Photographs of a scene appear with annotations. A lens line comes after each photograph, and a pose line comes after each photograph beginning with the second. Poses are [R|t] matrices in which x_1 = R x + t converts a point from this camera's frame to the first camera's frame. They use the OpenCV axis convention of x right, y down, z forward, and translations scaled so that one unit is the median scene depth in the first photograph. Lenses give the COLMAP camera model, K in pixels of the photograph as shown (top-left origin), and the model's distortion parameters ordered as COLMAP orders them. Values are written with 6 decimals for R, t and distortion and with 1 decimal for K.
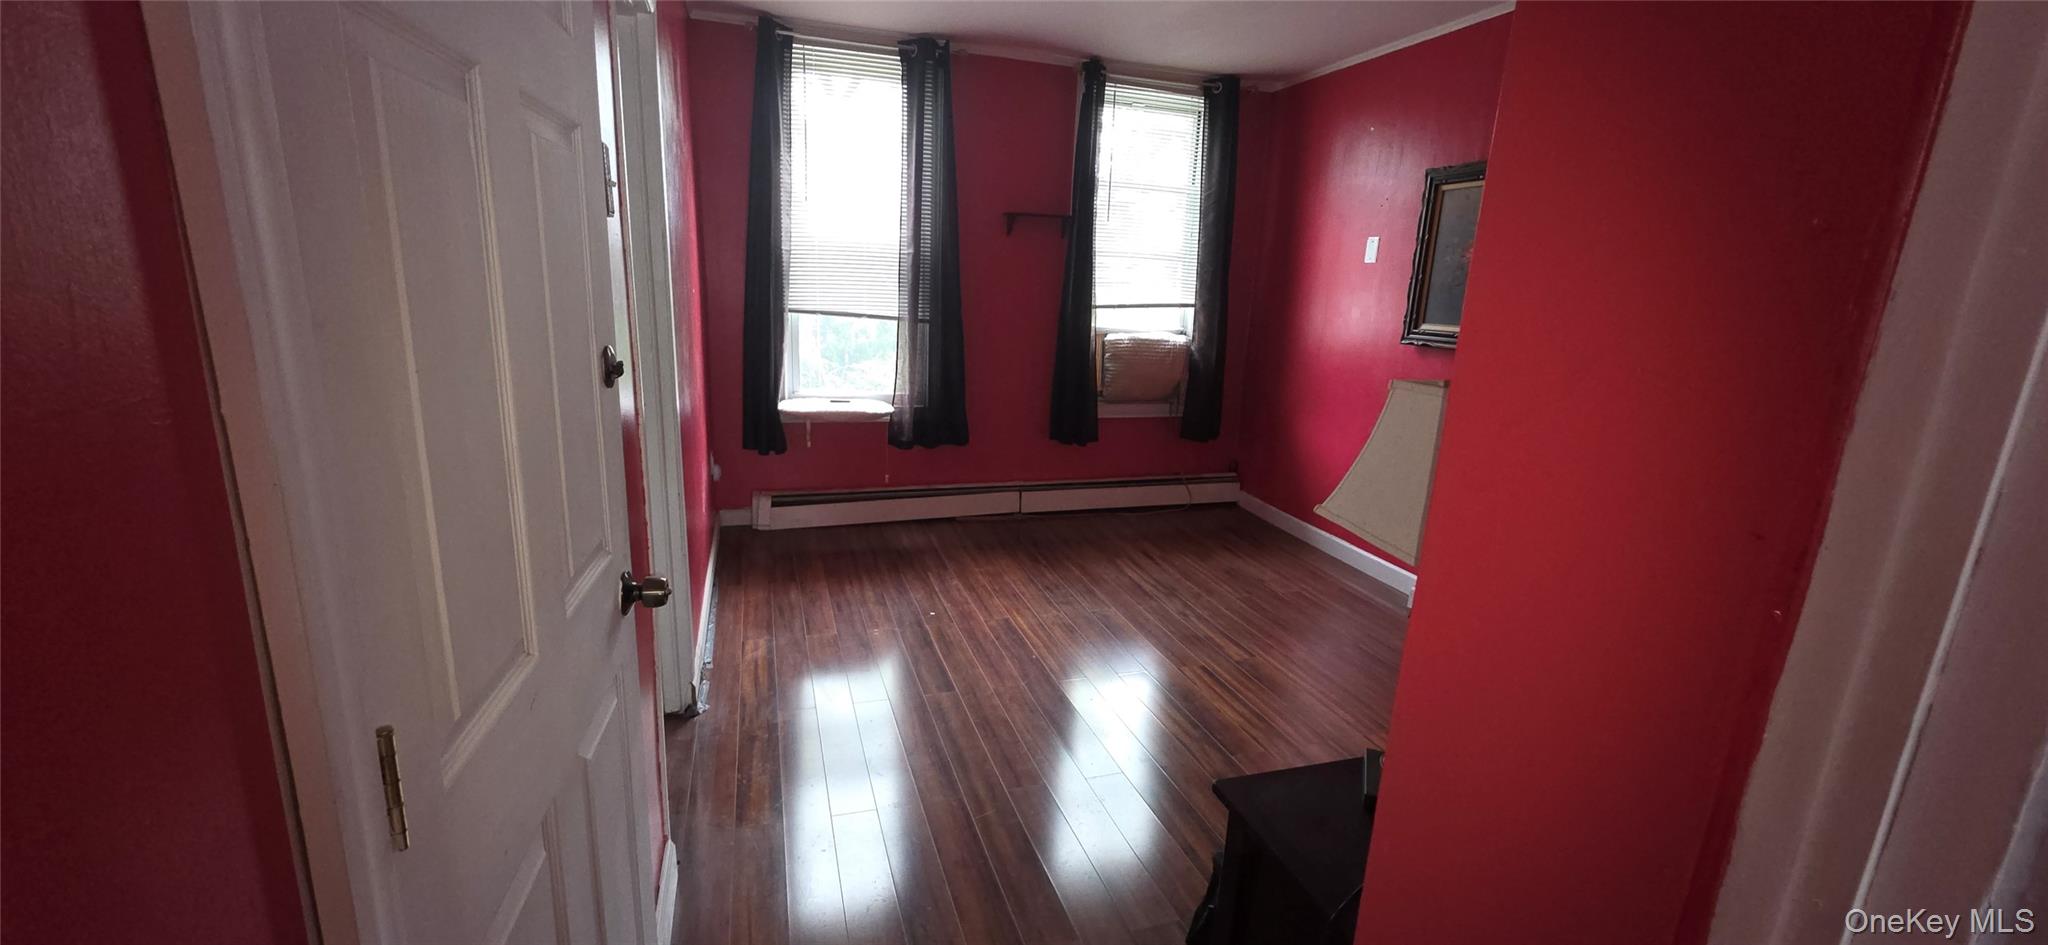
lens RADIAL K [[811.9, 0, 1017.5], [0, 811.9, 472.9], [0, 0, 1]] dist [0.001368, 0.000098]
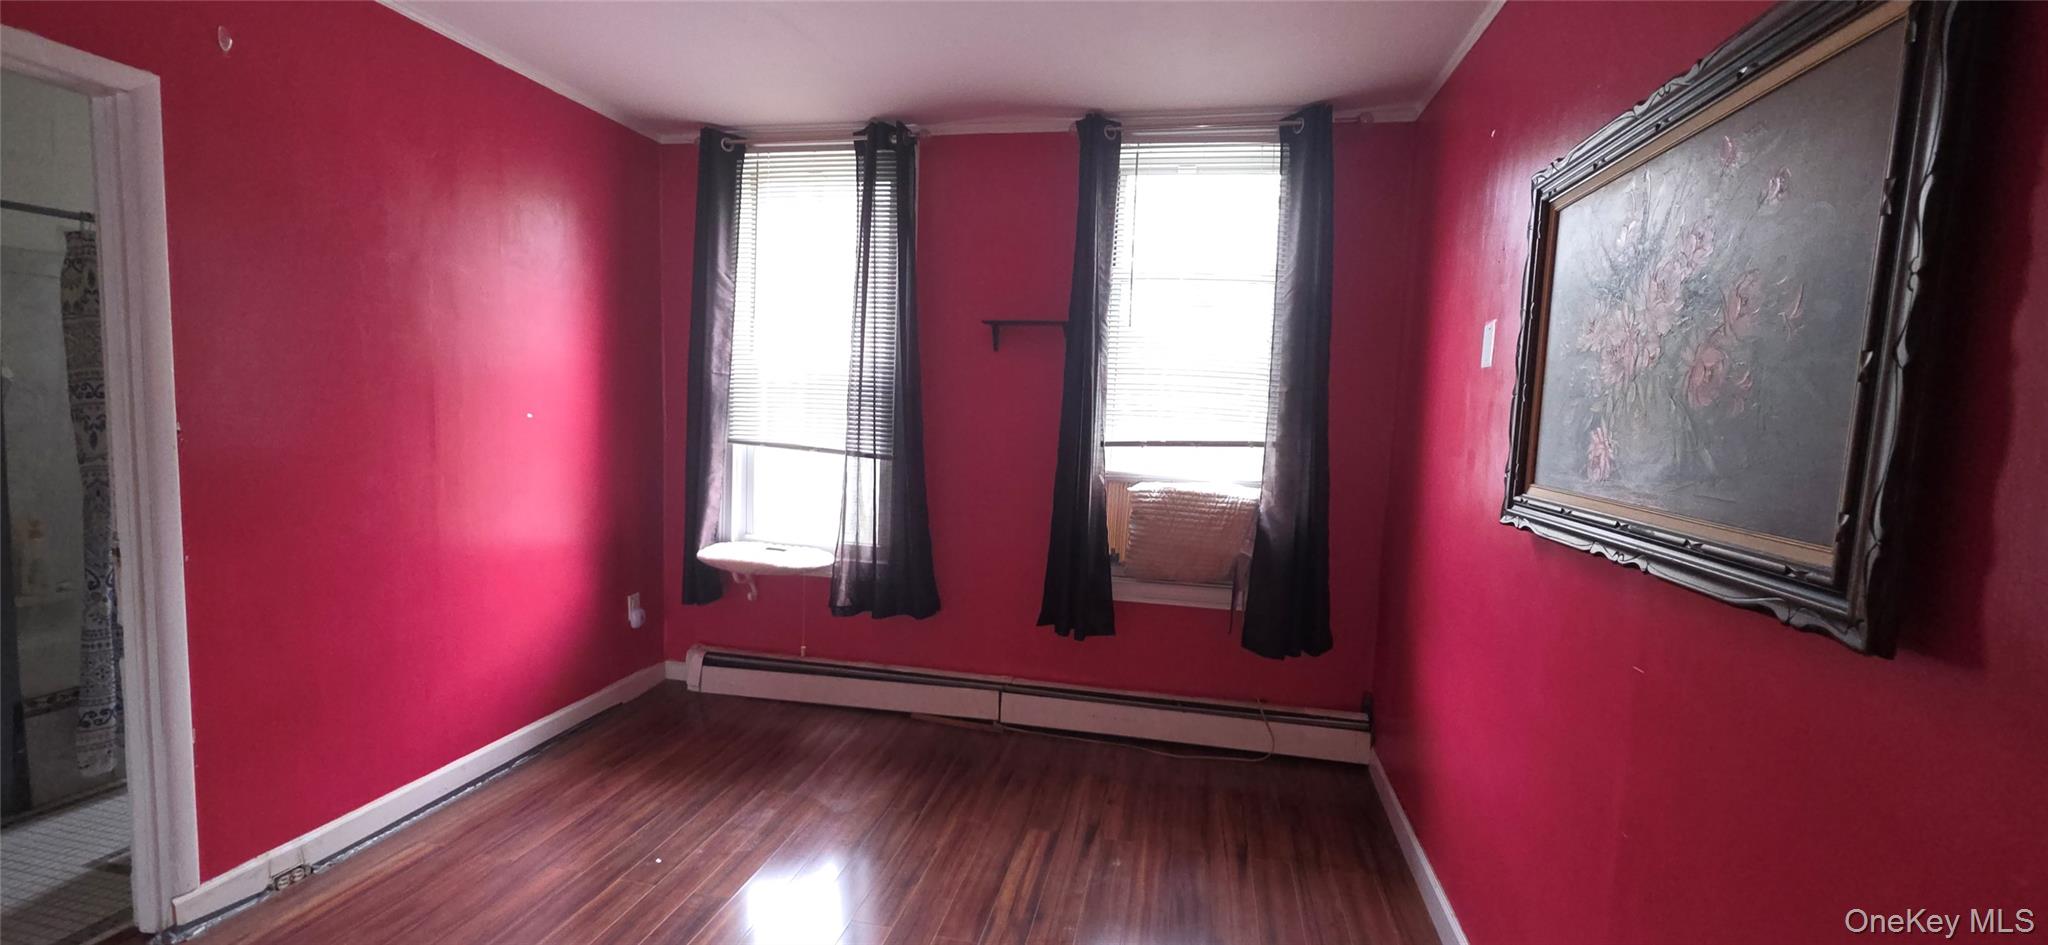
lens RADIAL K [[811.9, 0, 1029.5], [0, 811.9, 467.9], [0, 0, 1]] dist [0.001368, 0.000098]
pose [[0.872092, 0.031720, -0.488312, 0.404243], [-0.116696, 0.982587, -0.144584, -0.077415], [0.475223, 0.183075, 0.860608, 0.382785]]
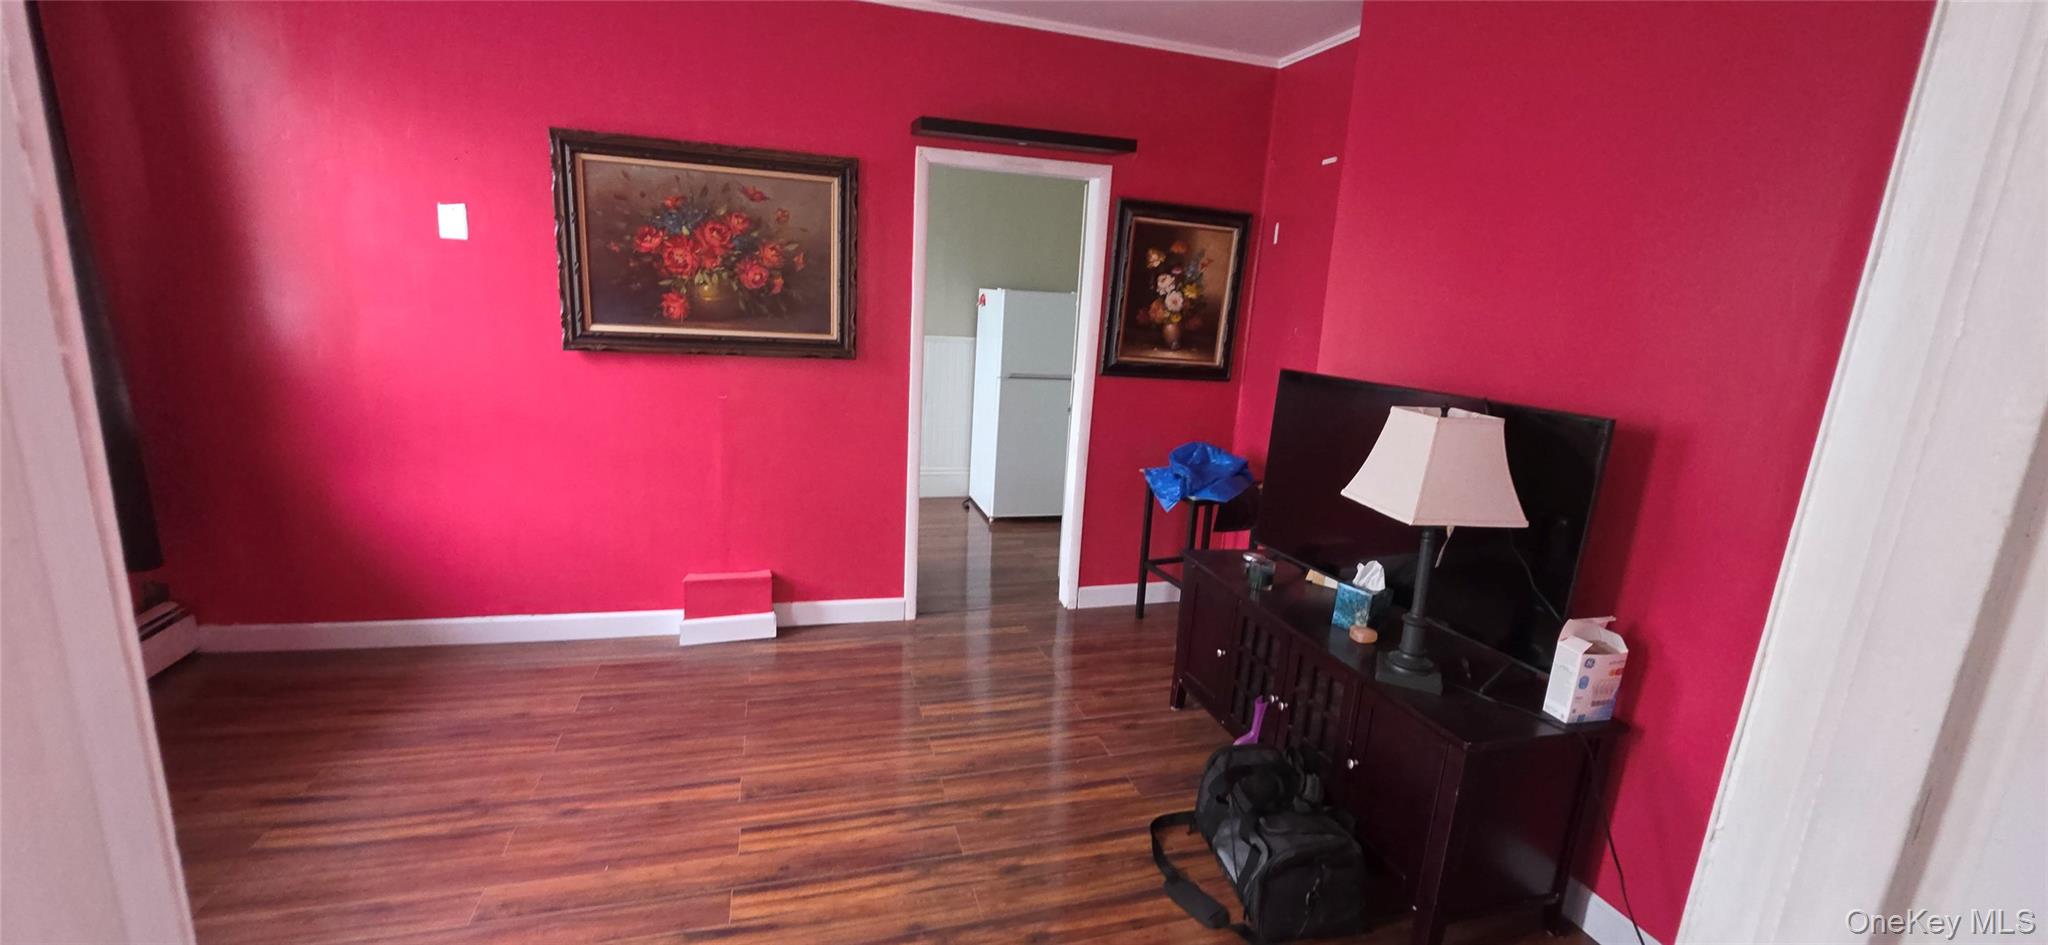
lens RADIAL K [[811.9, 0, 1024.4], [0, 811.9, 477.0], [0, 0, 1]] dist [0.001368, 0.000098]
pose [[0.022162, -0.250700, 0.967811, -0.269395], [0.176341, 0.953851, 0.243046, -0.133578], [-0.984080, 0.165278, 0.065348, 0.460578]]
